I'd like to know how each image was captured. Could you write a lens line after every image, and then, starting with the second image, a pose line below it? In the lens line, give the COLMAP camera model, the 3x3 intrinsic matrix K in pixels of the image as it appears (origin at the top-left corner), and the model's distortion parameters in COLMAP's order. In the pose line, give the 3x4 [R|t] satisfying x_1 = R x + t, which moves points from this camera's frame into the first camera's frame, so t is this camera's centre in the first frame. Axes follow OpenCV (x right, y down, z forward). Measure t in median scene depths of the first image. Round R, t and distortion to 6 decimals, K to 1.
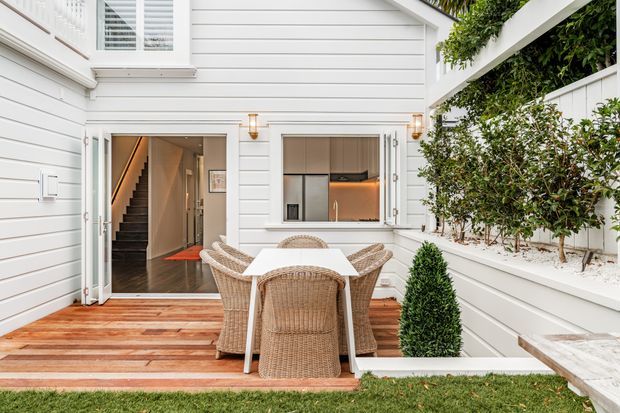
lens RADIAL K [[515.1, 0, 312.2], [0, 515.1, 205.4], [0, 0, 1]] dist [-0.046886, 0.003300]
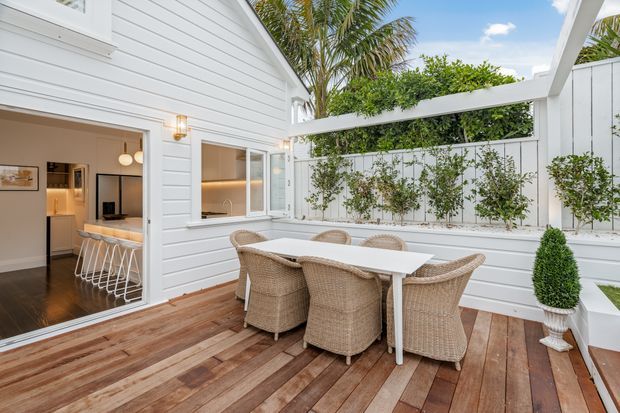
lens RADIAL K [[287.4, 0, 314.0], [0, 287.4, 191.2], [0, 0, 1]] dist [-0.002860, 0.000465]
pose [[0.593497, 0.009256, 0.804783, -0.533687], [0.010100, 0.999769, -0.018946, -0.018847], [-0.804773, 0.019373, 0.593266, 0.578245]]
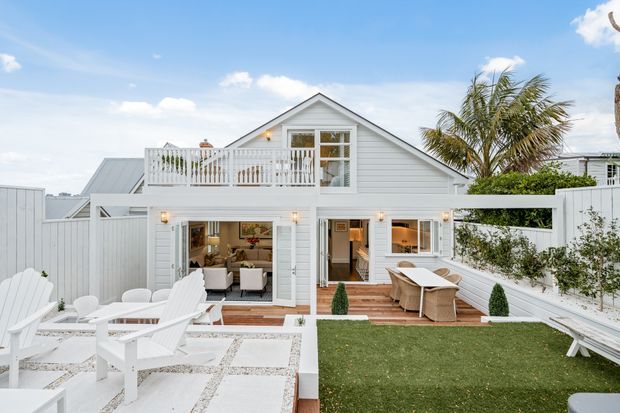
lens RADIAL K [[287.4, 0, 306.8], [0, 287.4, 204.0], [0, 0, 1]] dist [-0.002860, 0.000465]
pose [[0.999208, 0.003661, -0.039635, -0.550912], [-0.004730, 0.999627, -0.026910, -0.226638], [0.039522, 0.027076, 0.998852, -0.572752]]
